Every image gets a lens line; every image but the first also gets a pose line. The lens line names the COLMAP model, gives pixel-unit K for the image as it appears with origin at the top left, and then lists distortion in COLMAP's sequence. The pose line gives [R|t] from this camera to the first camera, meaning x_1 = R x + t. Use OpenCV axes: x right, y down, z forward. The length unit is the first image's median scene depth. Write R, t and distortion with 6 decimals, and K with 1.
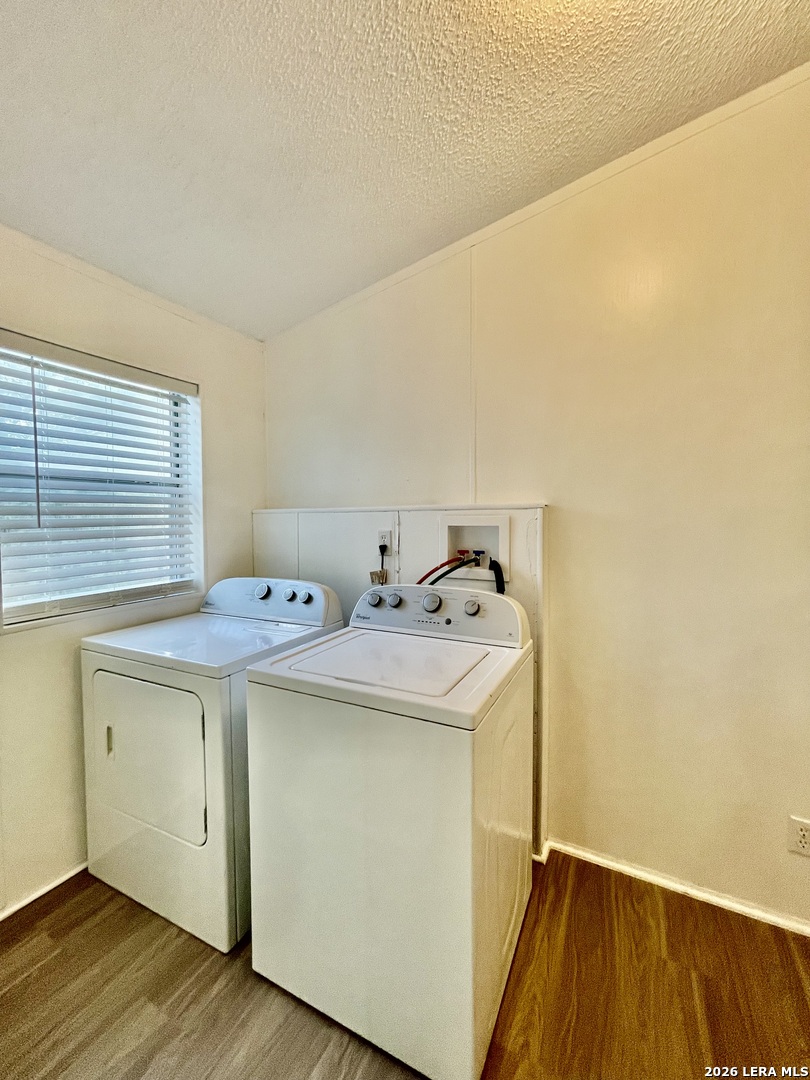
lens RADIAL K [[437.2, 0, 410.9], [0, 437.2, 537.6], [0, 0, 1]] dist [0.013052, -0.001024]
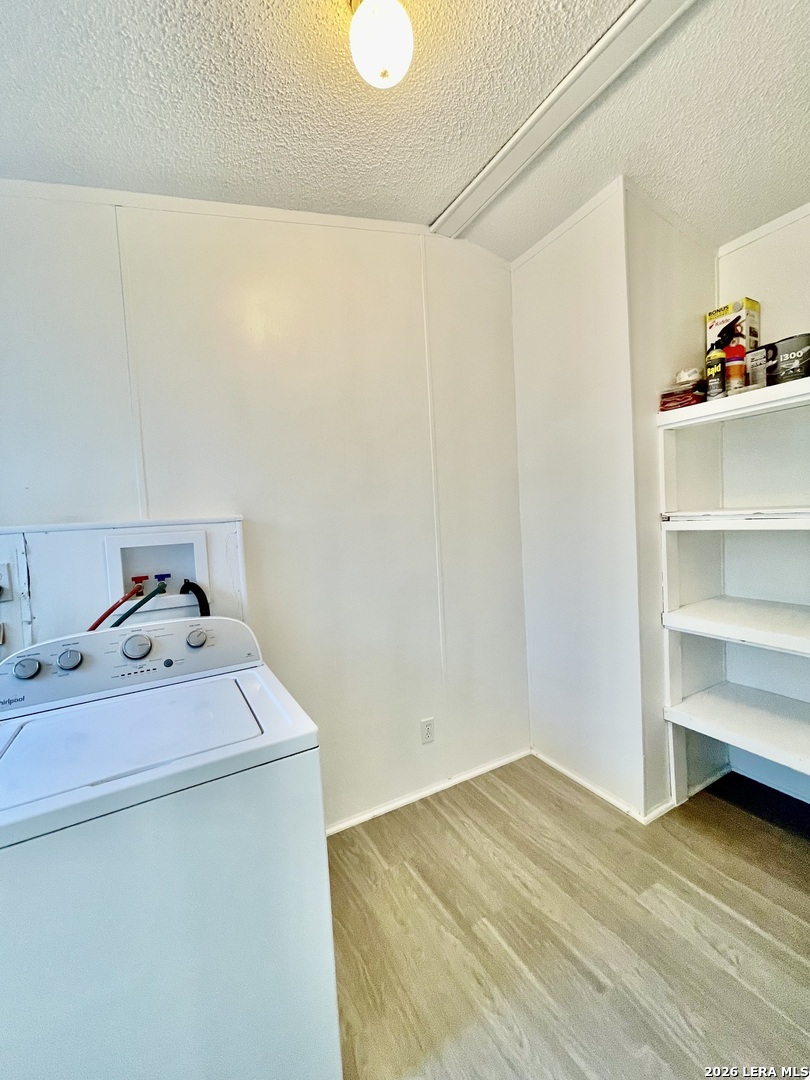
lens RADIAL K [[437.2, 0, 408.0], [0, 437.2, 537.6], [0, 0, 1]] dist [0.013052, -0.001024]
pose [[0.559943, -0.066294, 0.825875, -0.294350], [0.088488, 0.995878, 0.019946, -0.017126], [-0.823792, 0.061911, 0.563501, 0.136983]]
